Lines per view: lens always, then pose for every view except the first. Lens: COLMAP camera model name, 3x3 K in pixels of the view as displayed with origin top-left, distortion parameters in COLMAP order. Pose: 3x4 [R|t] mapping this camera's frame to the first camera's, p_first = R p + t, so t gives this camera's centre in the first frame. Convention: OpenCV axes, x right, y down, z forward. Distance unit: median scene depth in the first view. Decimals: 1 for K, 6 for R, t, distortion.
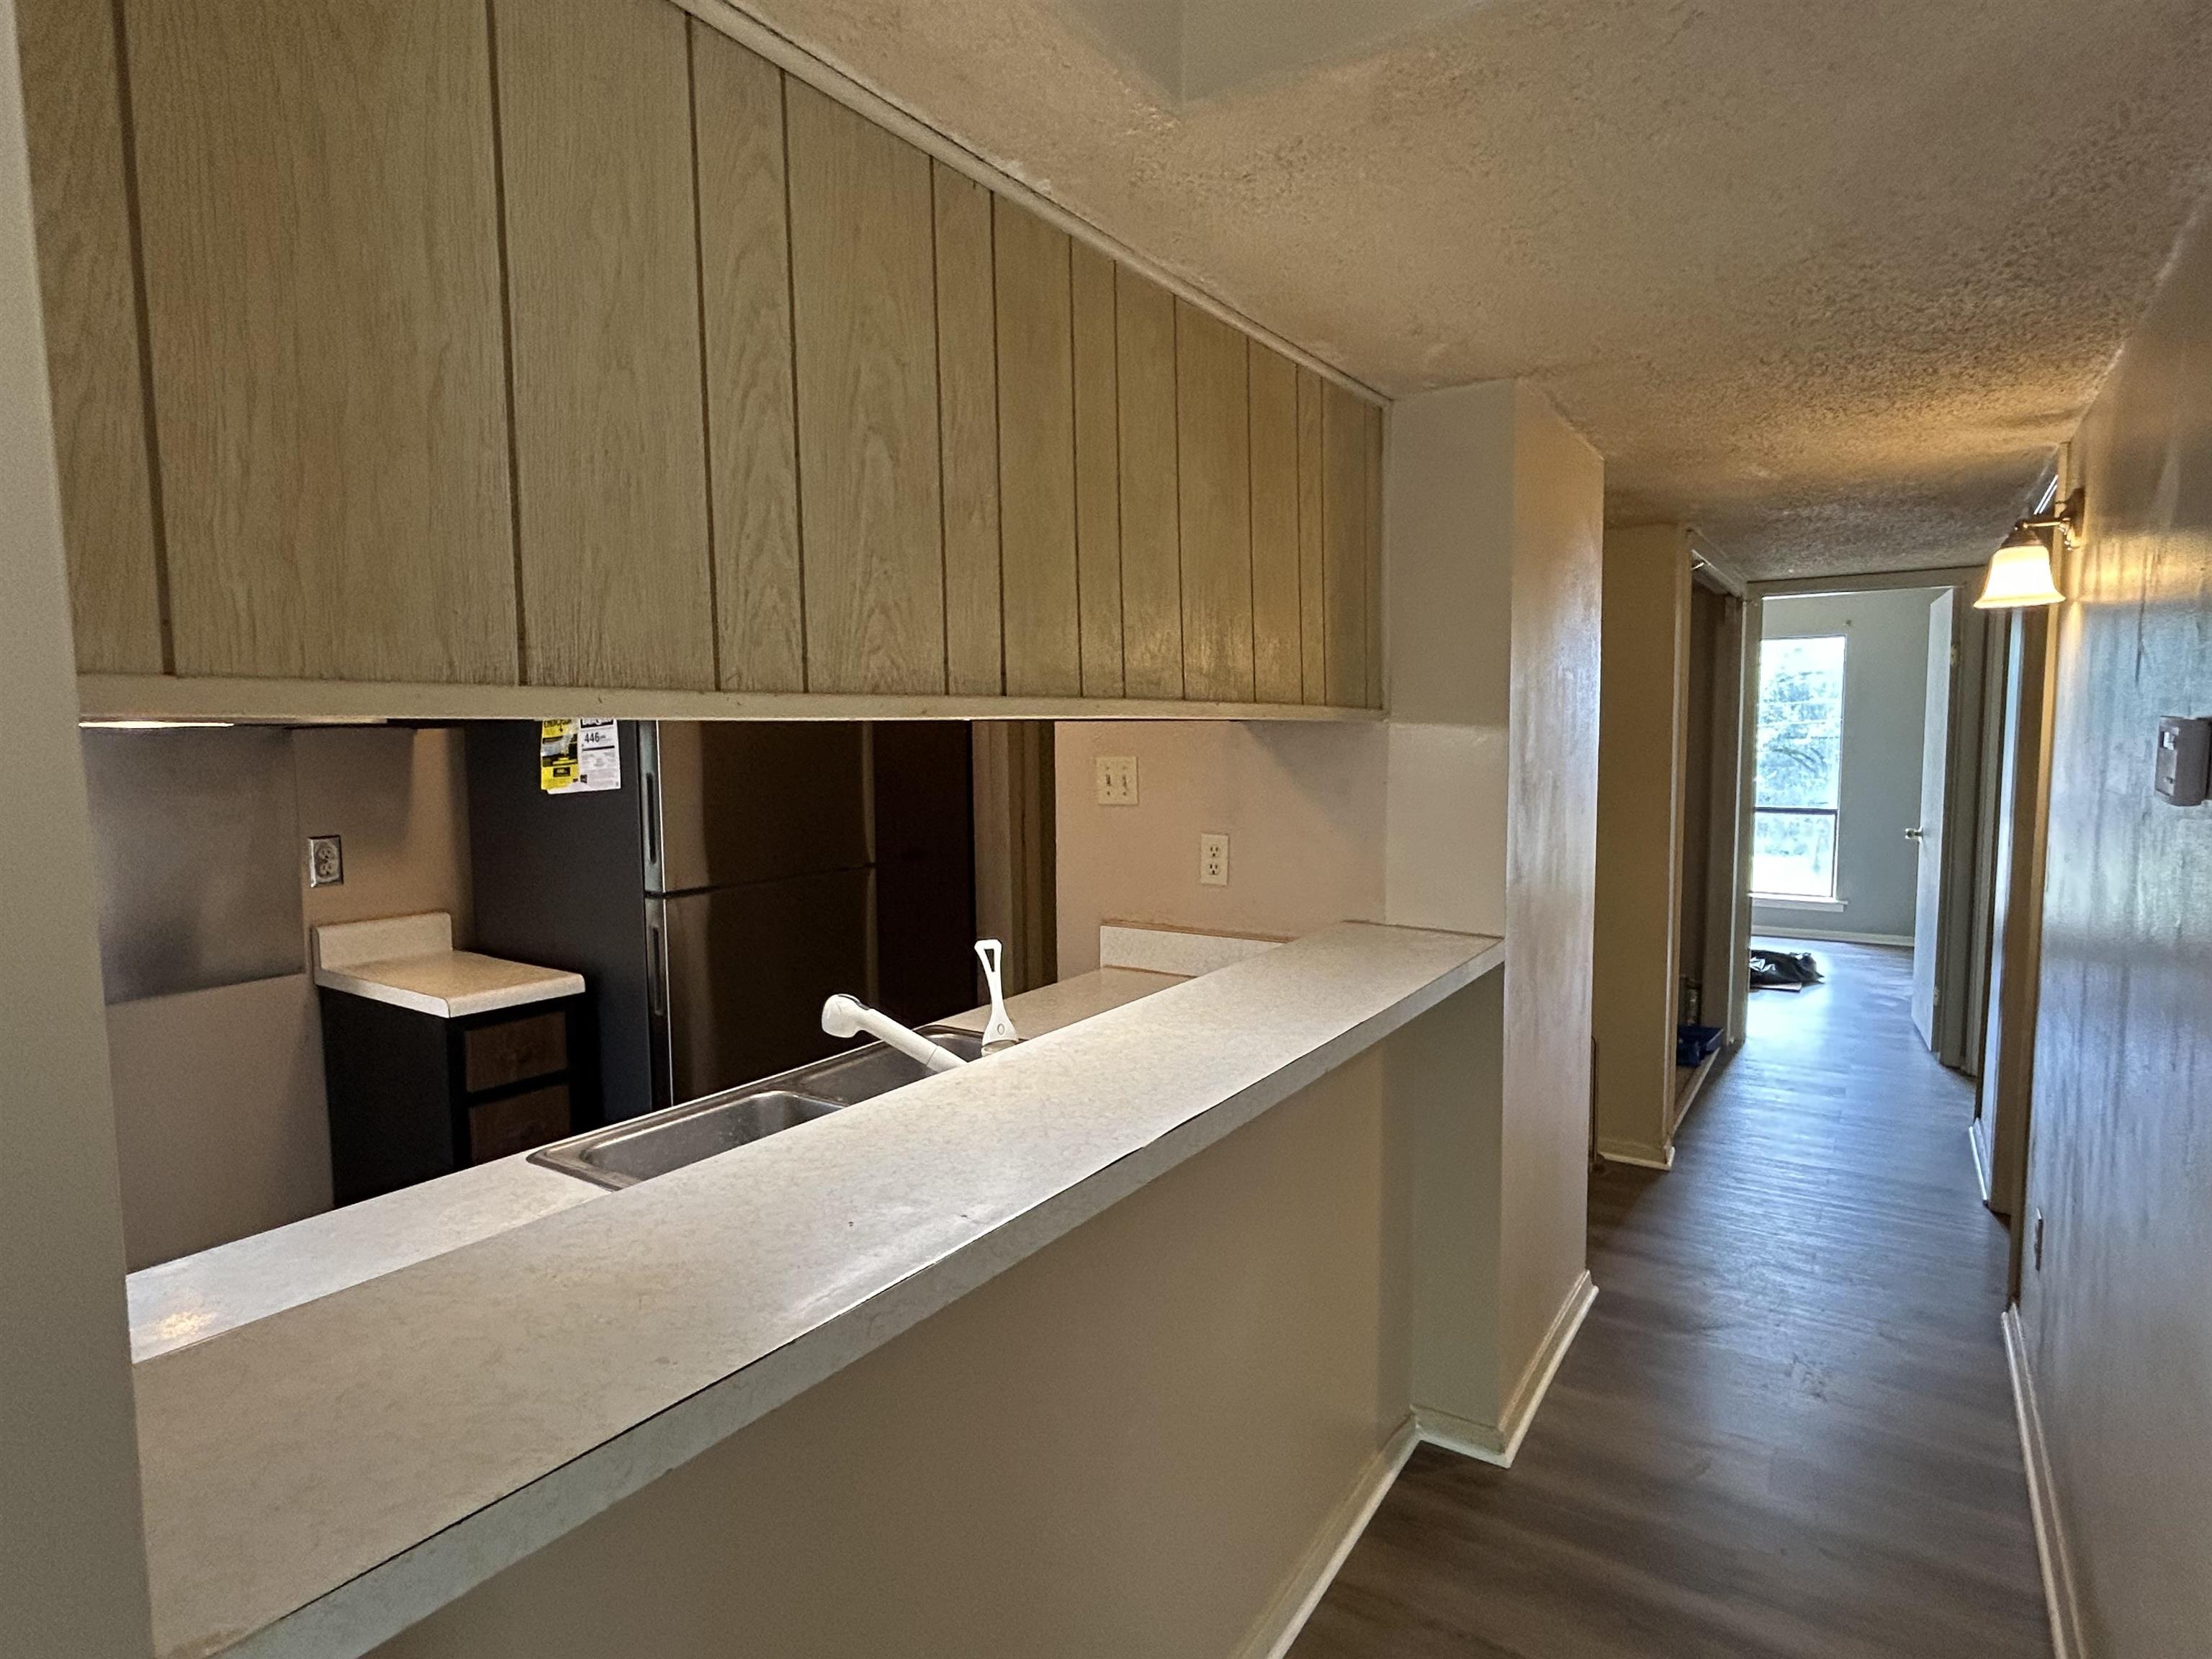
lens RADIAL K [[1173.7, 0, 1093.2], [0, 1173.7, 826.2], [0, 0, 1]] dist [-0.003115, -0.004350]
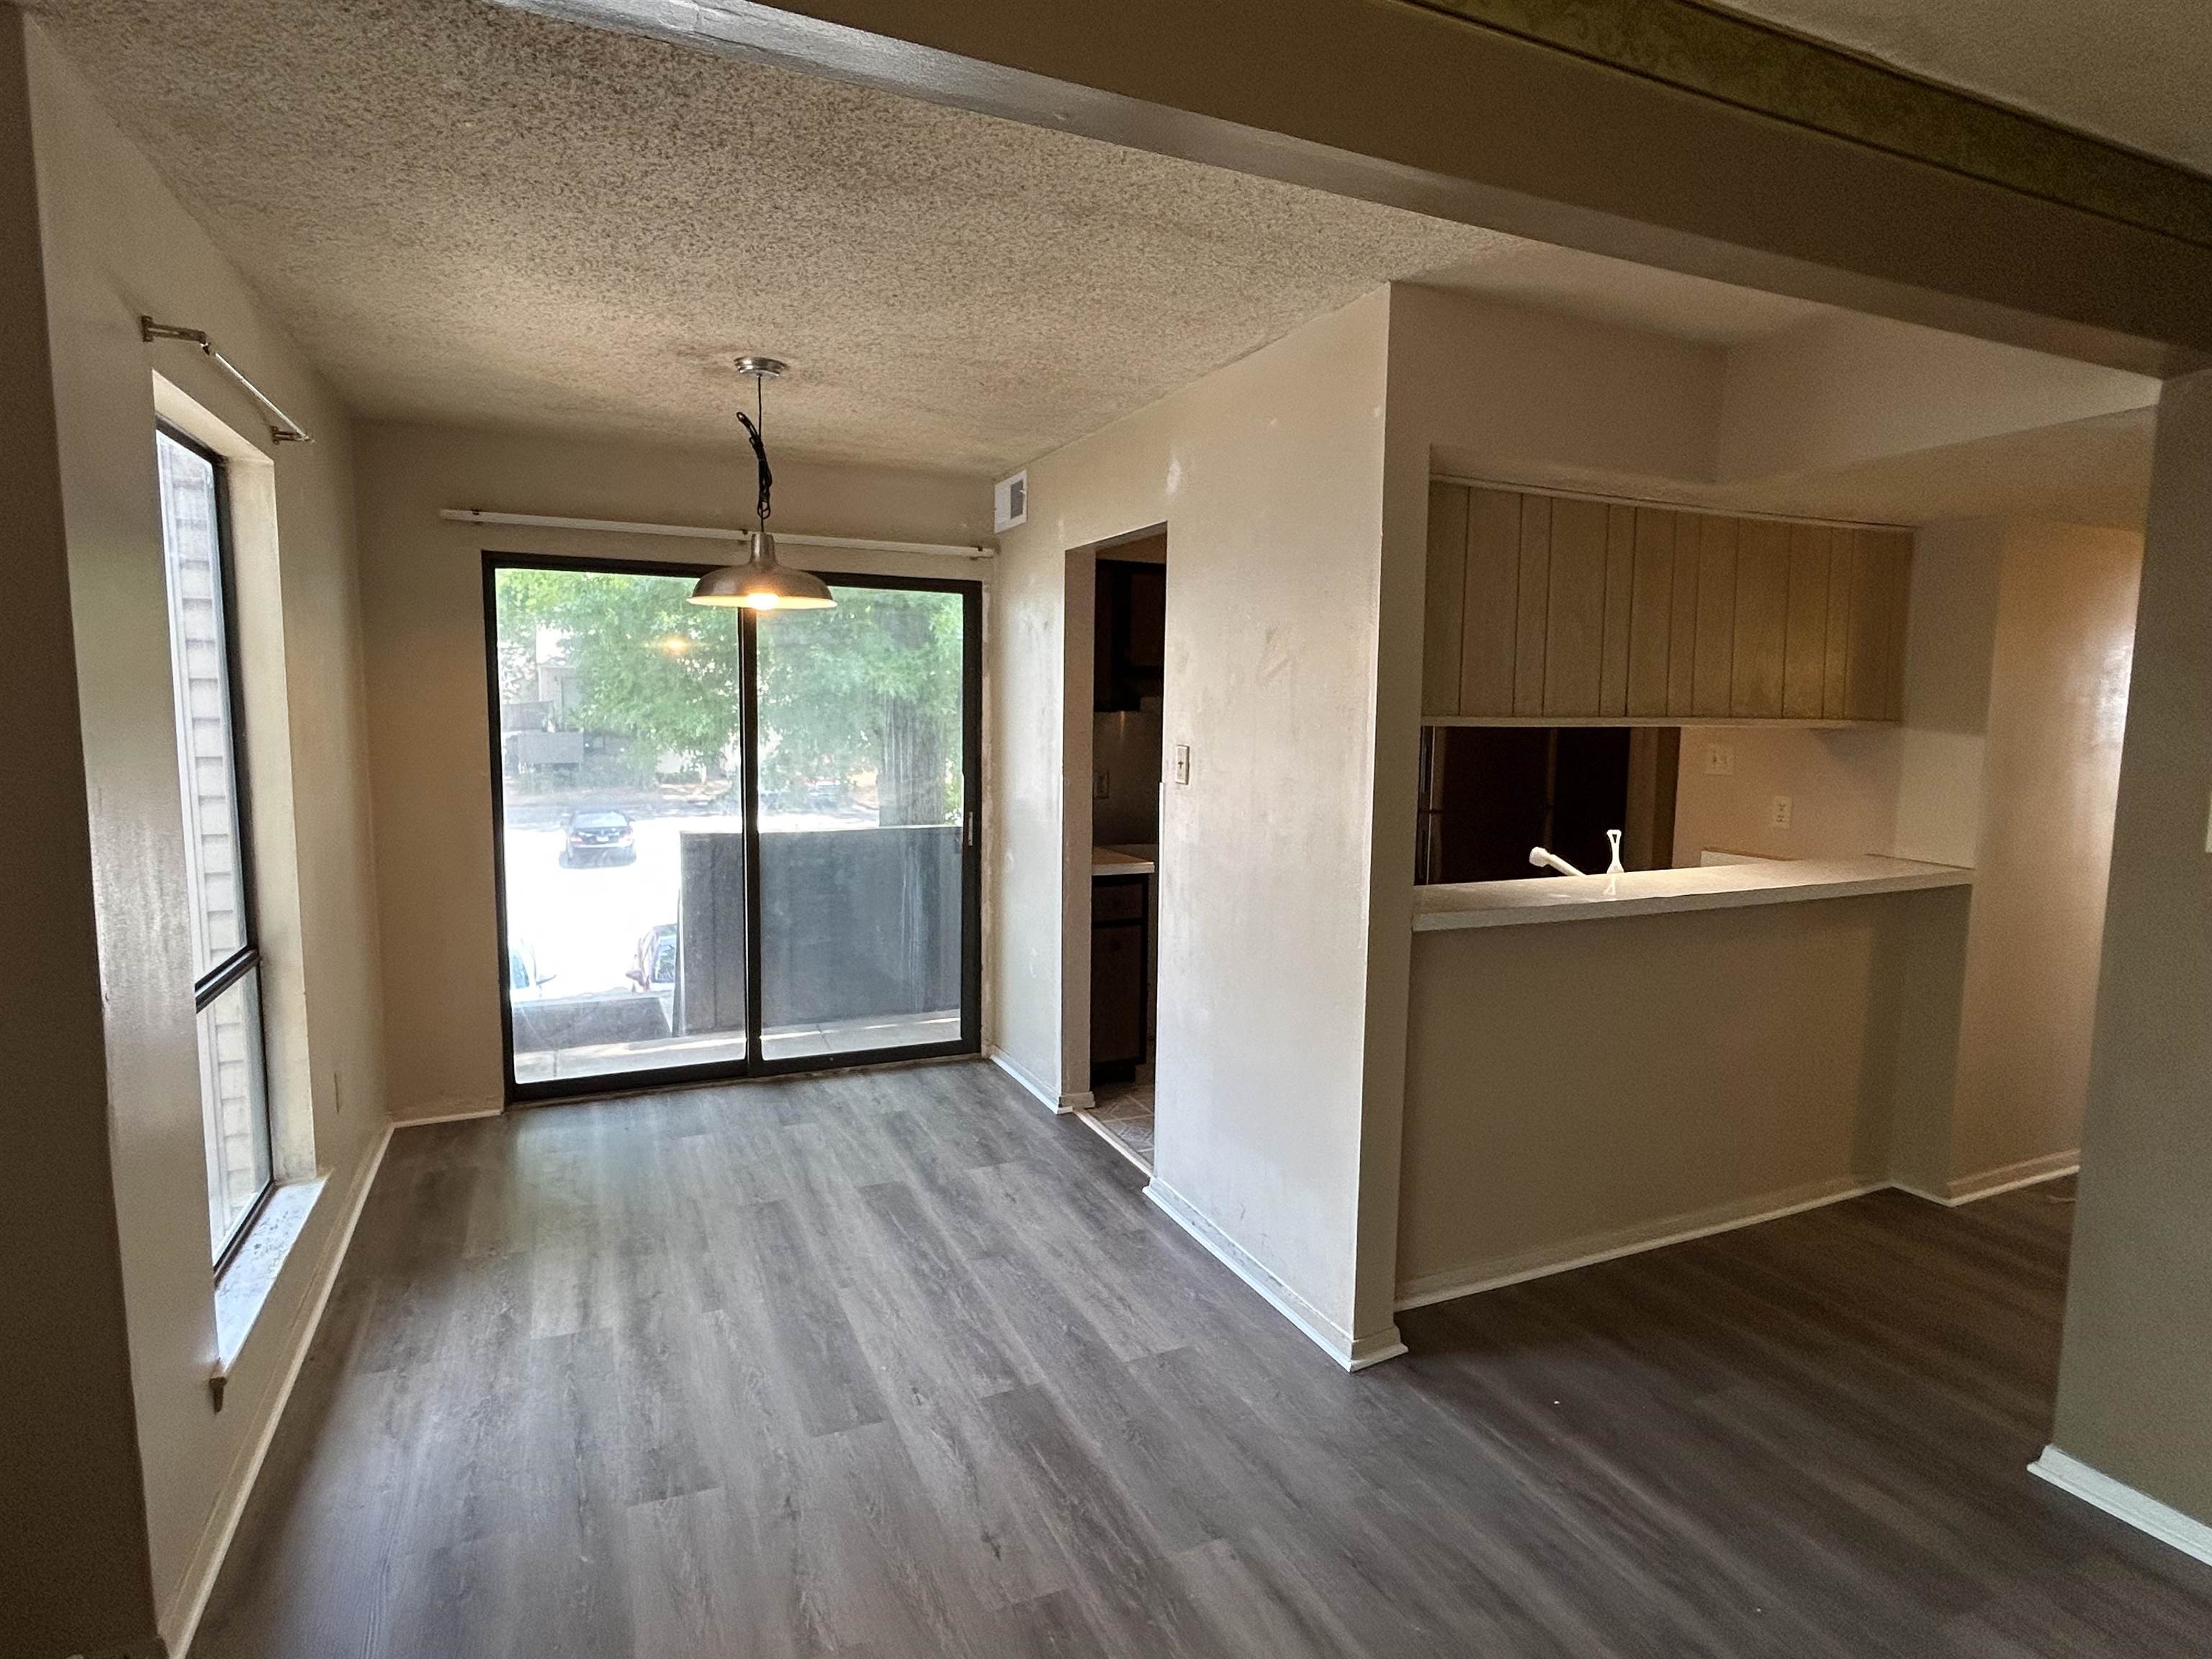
lens RADIAL K [[1173.7, 0, 1097.1], [0, 1173.7, 825.7], [0, 0, 1]] dist [-0.003115, -0.004350]
pose [[0.852762, 0.074110, -0.517014, 0.204670], [-0.064541, 0.997248, 0.036494, 0.073051], [0.518296, 0.002247, 0.855198, -1.264323]]
